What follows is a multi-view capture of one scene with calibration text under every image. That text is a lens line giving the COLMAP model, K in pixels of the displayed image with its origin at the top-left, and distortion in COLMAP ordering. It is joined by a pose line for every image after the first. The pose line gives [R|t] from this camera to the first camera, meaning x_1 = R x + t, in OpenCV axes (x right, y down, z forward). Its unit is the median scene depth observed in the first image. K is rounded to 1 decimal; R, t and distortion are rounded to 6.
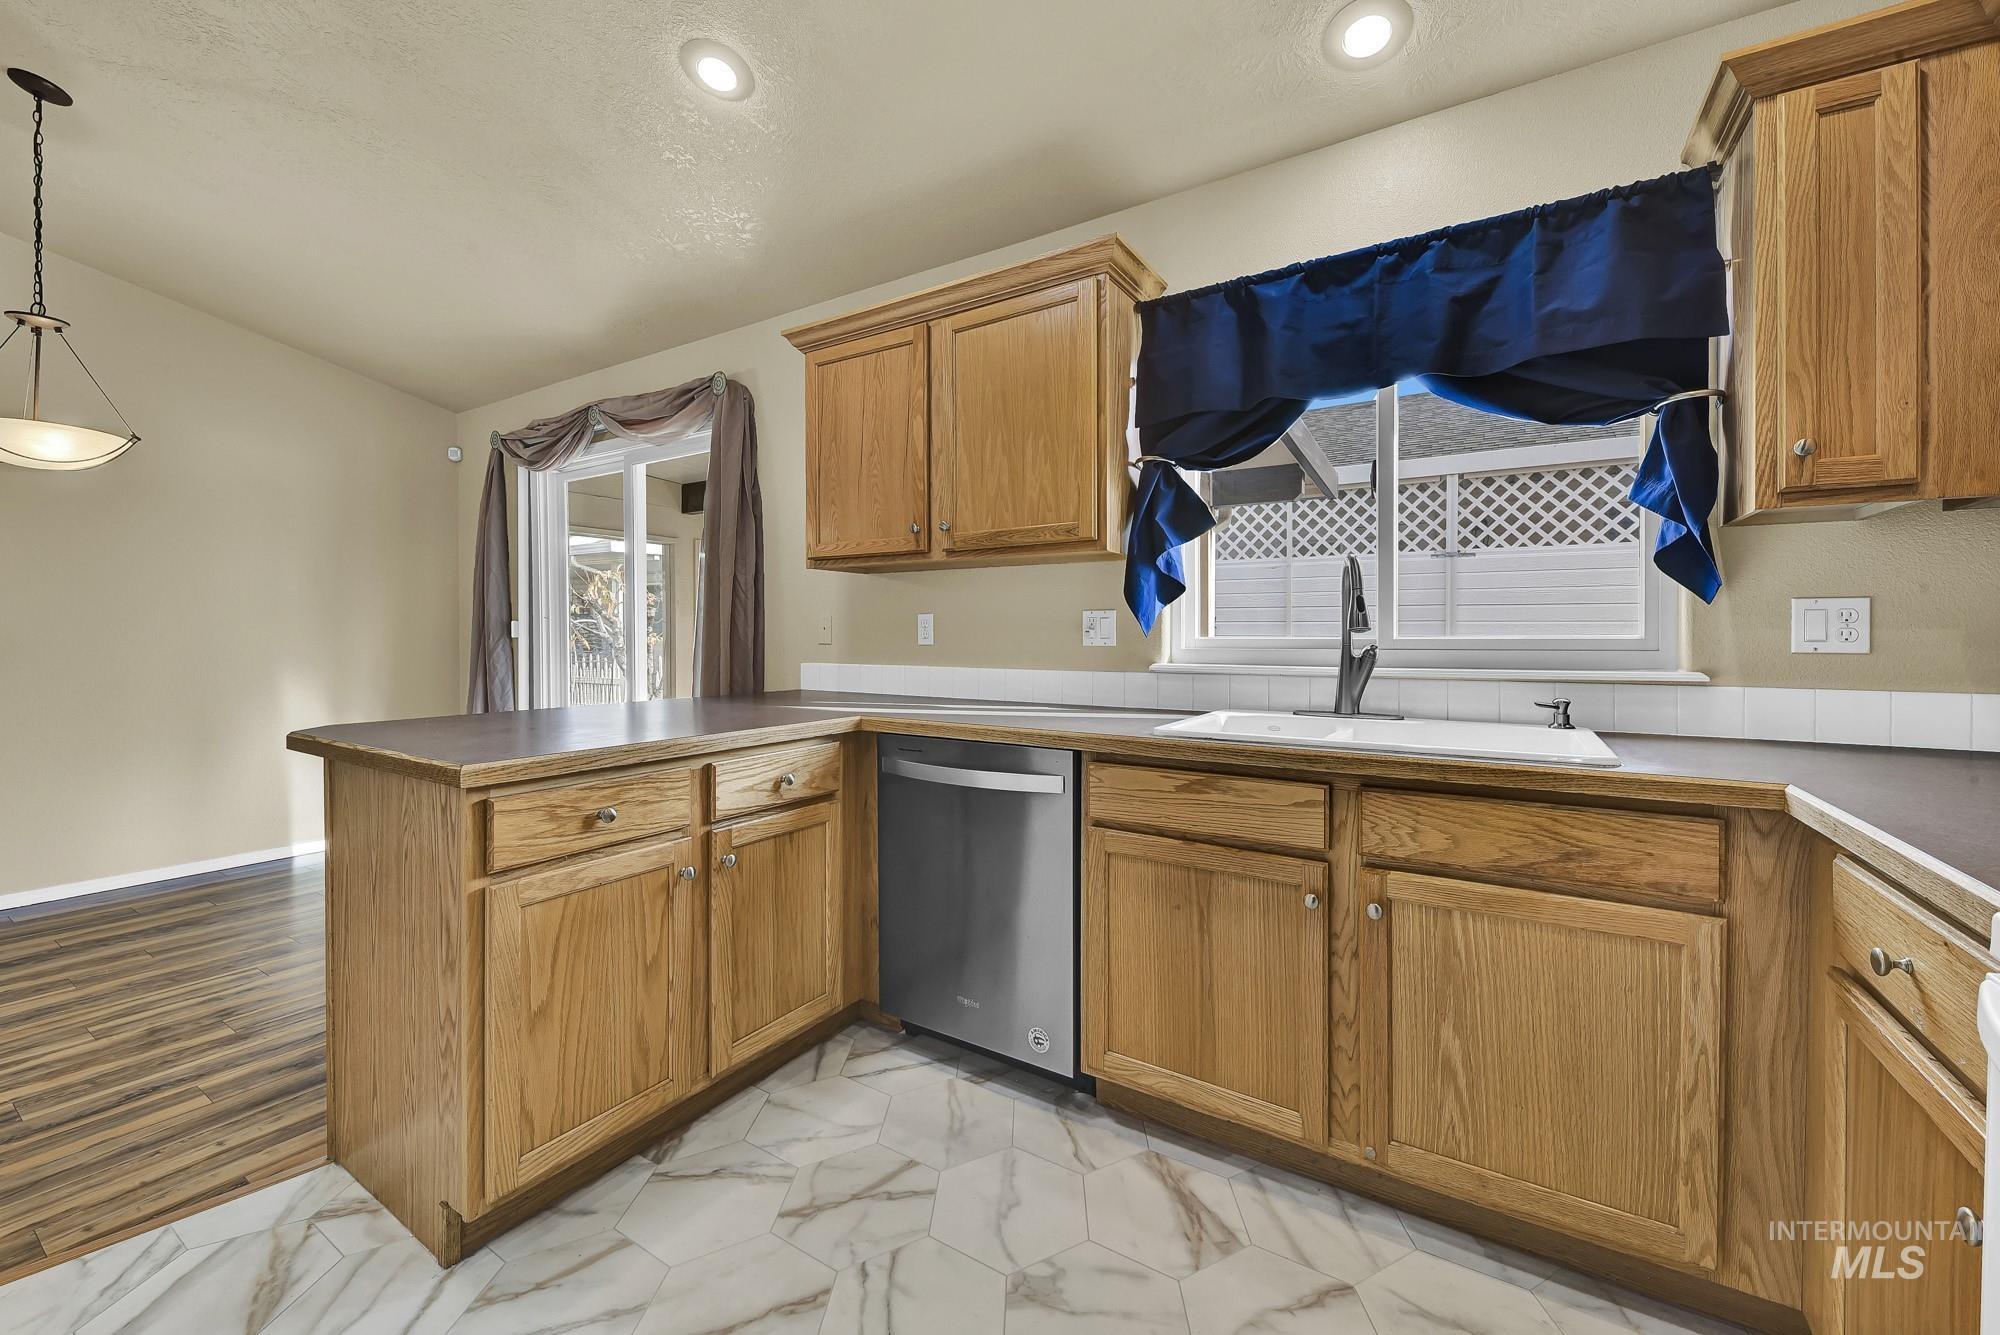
lens RADIAL K [[796.6, 0, 1000.8], [0, 796.6, 635.0], [0, 0, 1]] dist [0.002488, -0.000536]
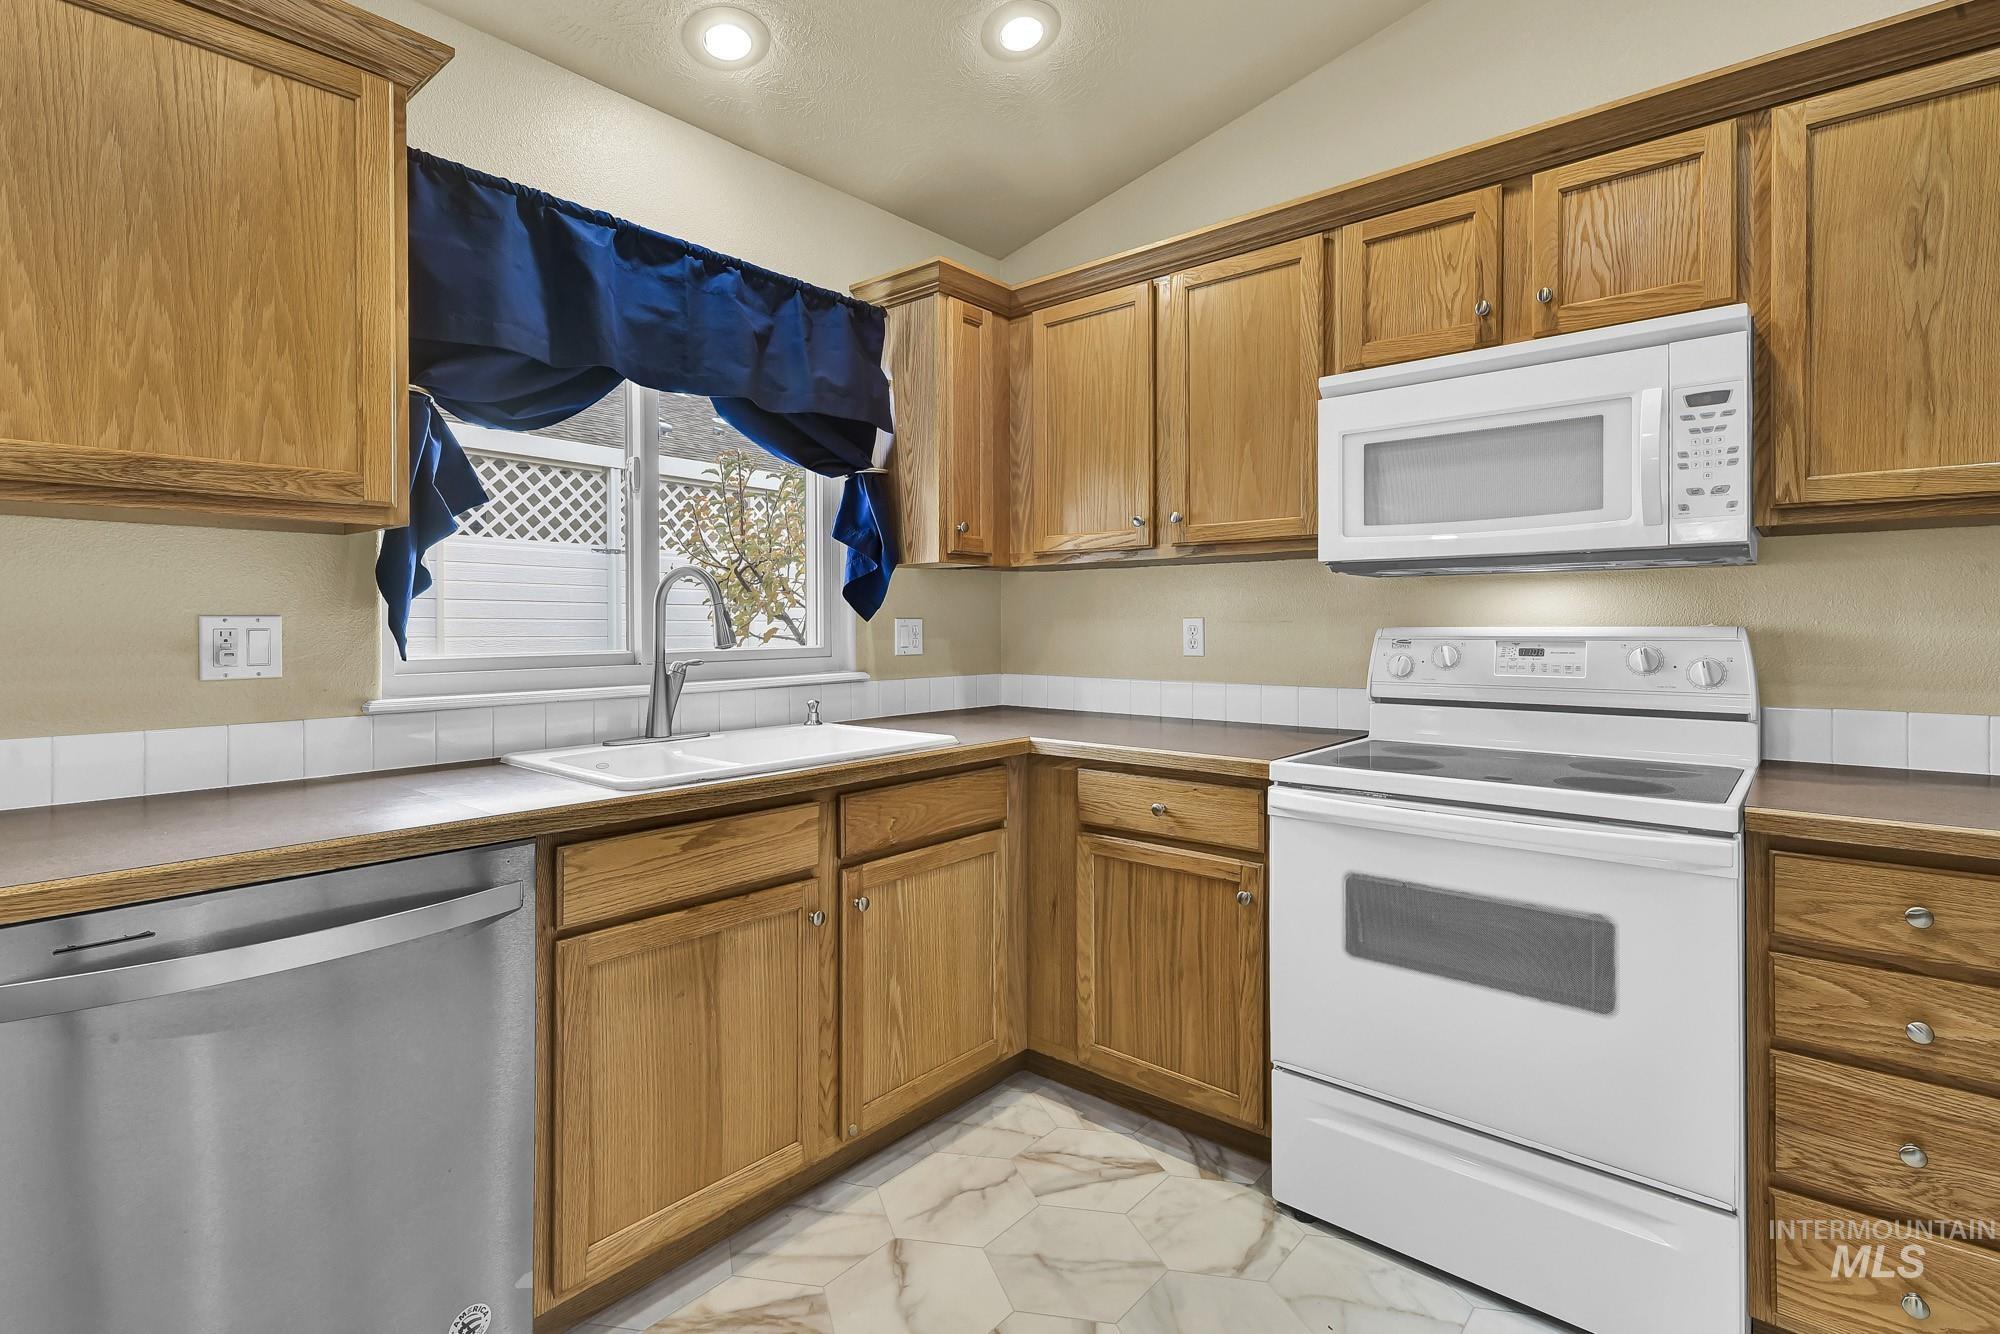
lens RADIAL K [[945.7, 0, 1013.1], [0, 945.7, 624.4], [0, 0, 1]] dist [0.013624, -0.006540]
pose [[0.129541, -0.000968, 0.991574, -0.651395], [0.002907, 0.999996, 0.000597, -0.033161], [-0.991570, 0.002805, 0.129543, 0.504472]]
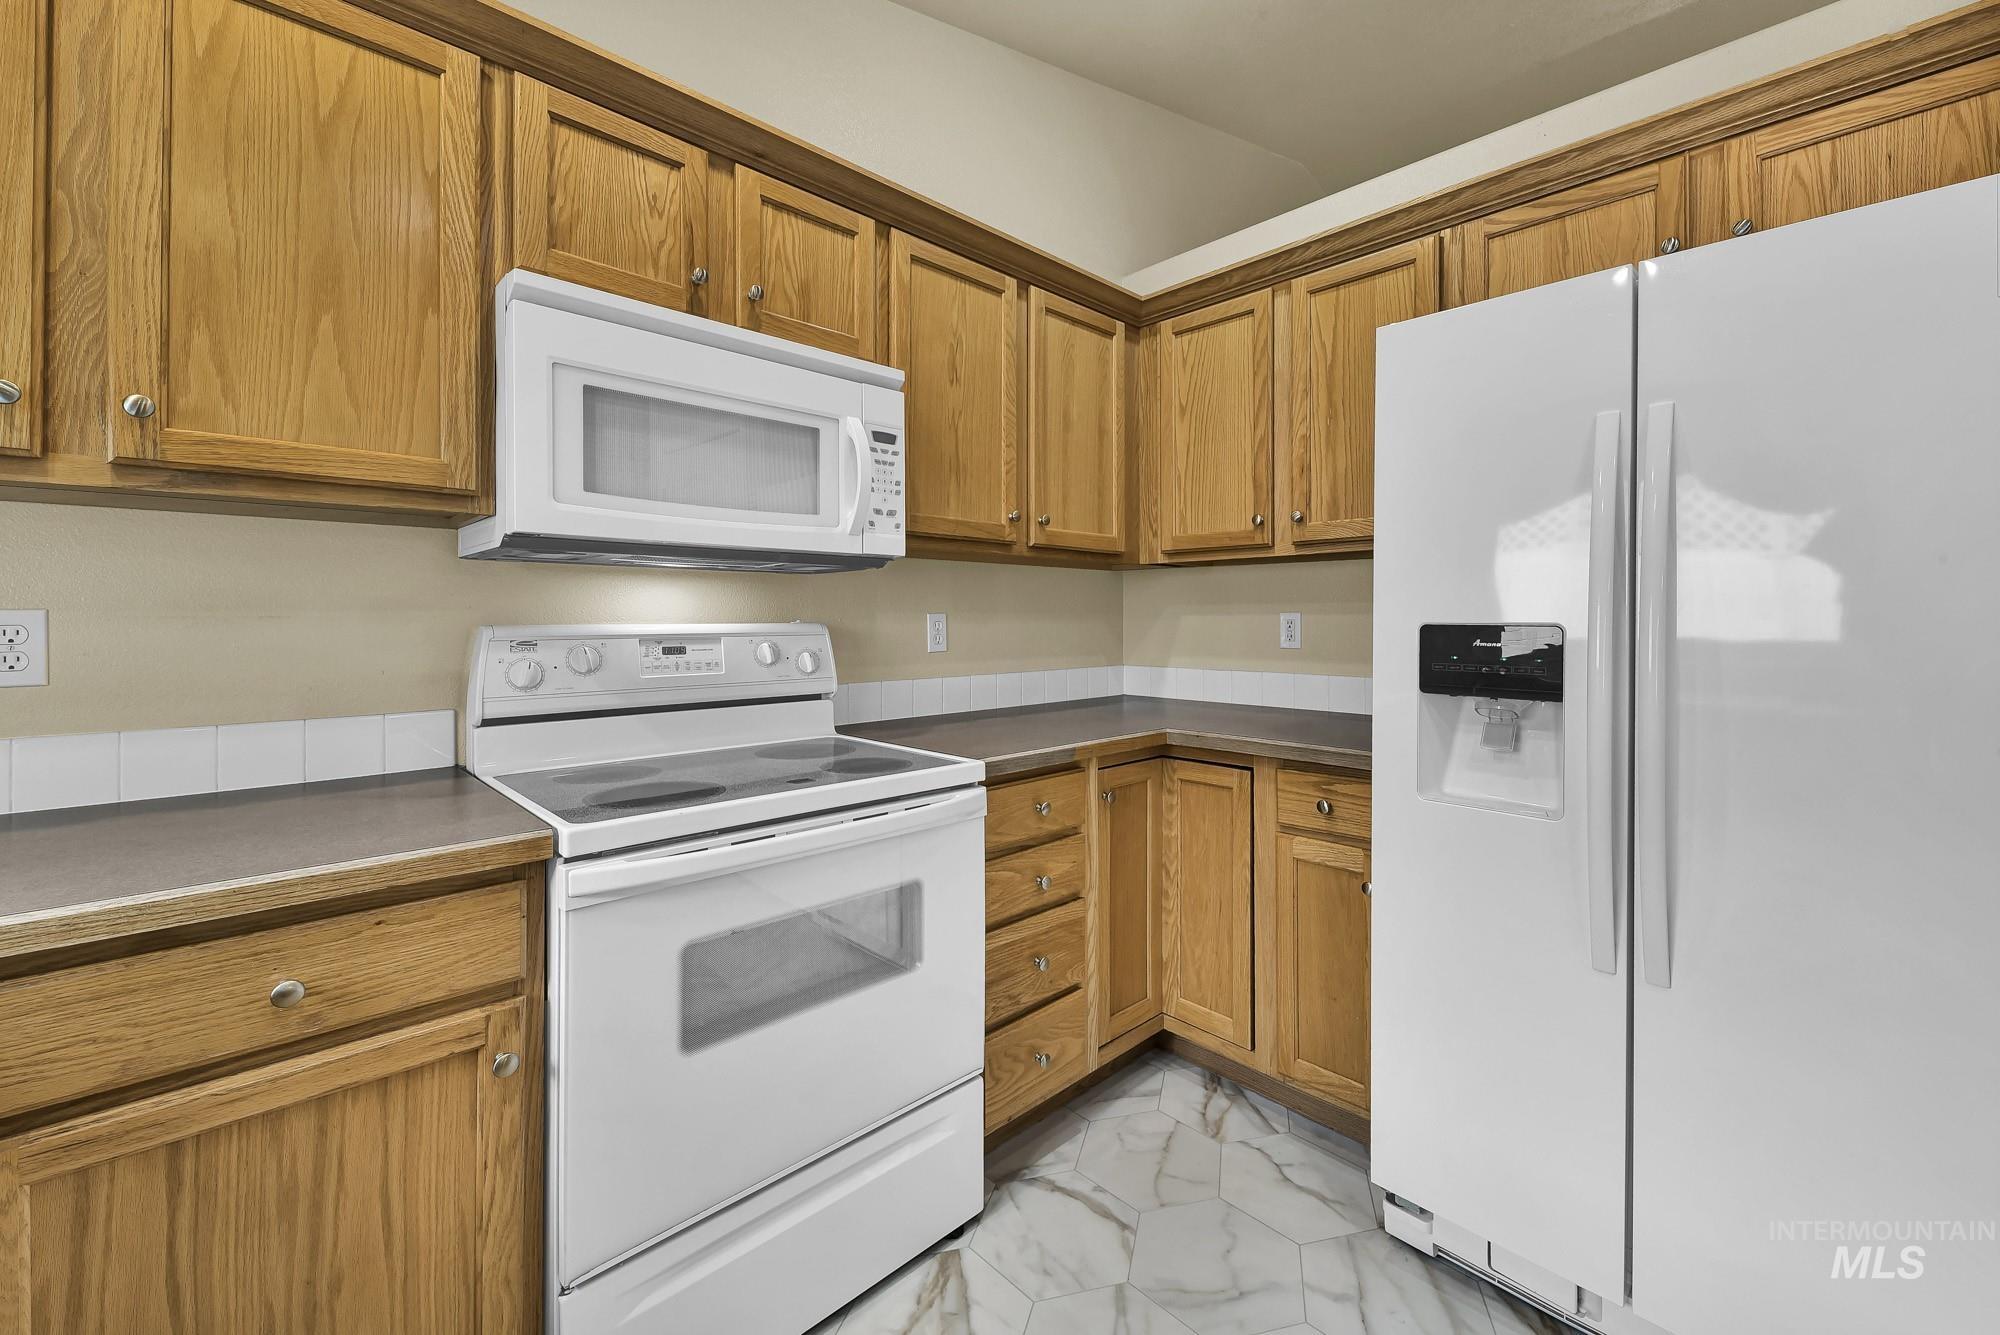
lens RADIAL K [[796.6, 0, 1002.9], [0, 796.6, 621.0], [0, 0, 1]] dist [0.002488, -0.000536]
pose [[-0.970270, 0.002875, 0.242009, -0.016842], [0.003296, 0.999994, 0.001336, -0.031364], [-0.242003, 0.002094, -0.970273, 0.845353]]
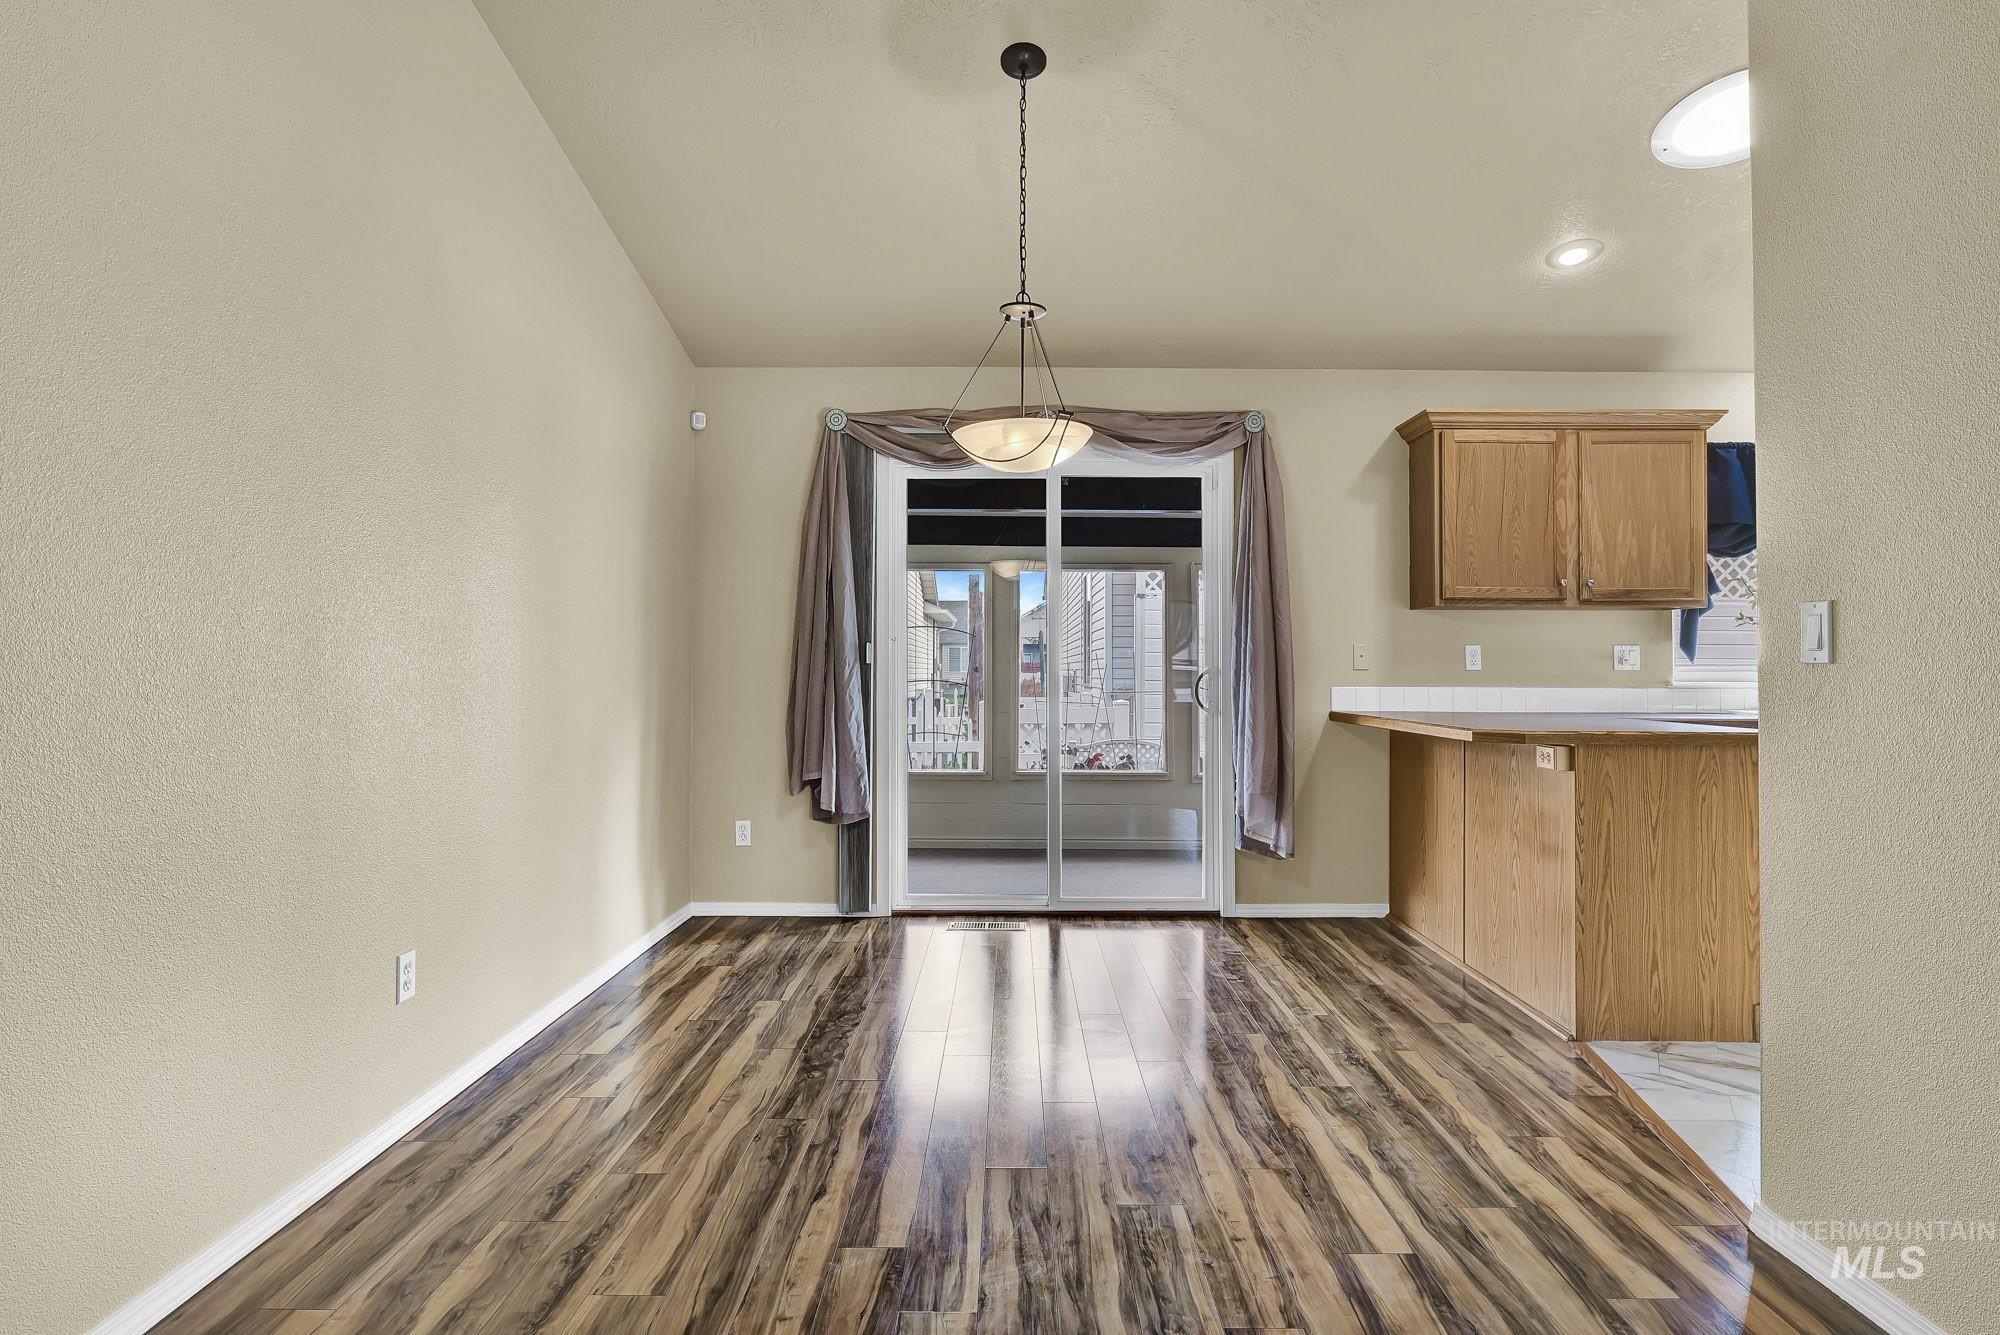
lens RADIAL K [[1066.2, 0, 1007.5], [0, 1066.2, 658.0], [0, 0, 1]] dist [-0.016568, 0.001900]
pose [[0.843539, 0.012211, 0.536930, -2.495021], [-0.005039, 0.999877, -0.014822, 0.033867], [-0.537045, 0.009797, 0.843497, -0.003766]]
